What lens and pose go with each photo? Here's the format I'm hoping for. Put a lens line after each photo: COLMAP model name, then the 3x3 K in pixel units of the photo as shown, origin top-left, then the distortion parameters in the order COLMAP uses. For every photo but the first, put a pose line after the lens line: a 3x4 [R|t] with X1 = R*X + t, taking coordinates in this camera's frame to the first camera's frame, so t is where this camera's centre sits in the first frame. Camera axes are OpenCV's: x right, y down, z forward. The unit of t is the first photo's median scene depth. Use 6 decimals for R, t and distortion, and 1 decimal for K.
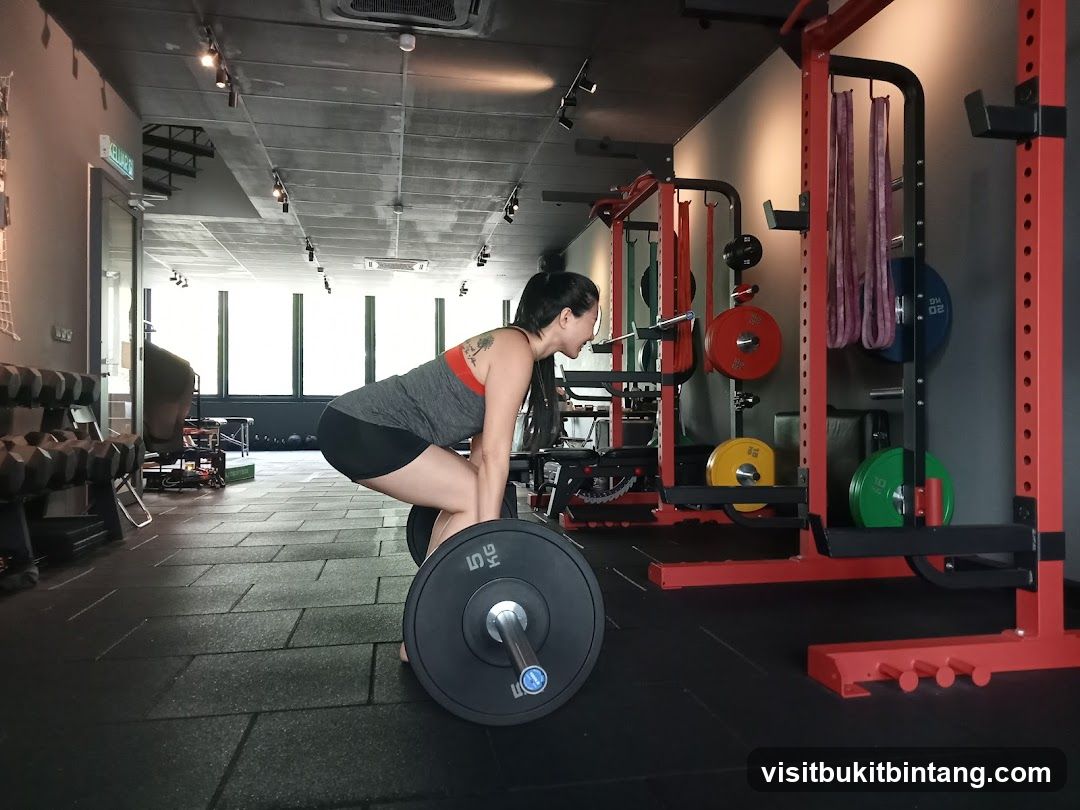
lens RADIAL K [[800.9, 0, 540.0], [0, 800.9, 405.0], [0, 0, 1]] dist [-0.002068, -0.004884]
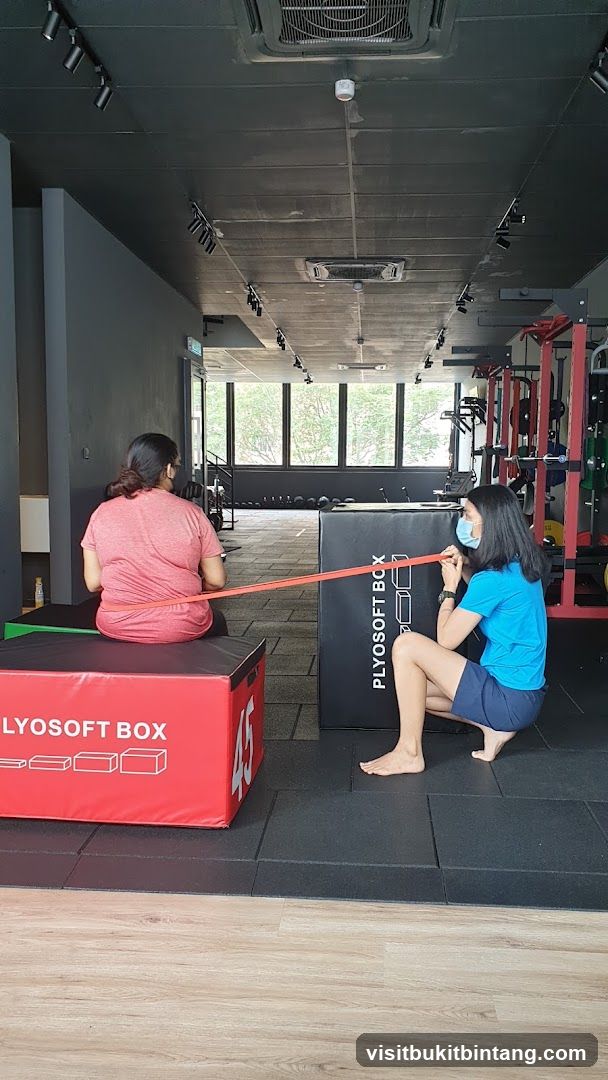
lens RADIAL K [[827.4, 0, 304.0], [0, 827.4, 540.0], [0, 0, 1]] dist [0.000182, -0.000009]
pose [[0.966000, 0.034175, -0.256274, 0.100672], [-0.007868, 0.994652, 0.102981, -0.045974], [0.258422, -0.097463, 0.961103, -0.407941]]
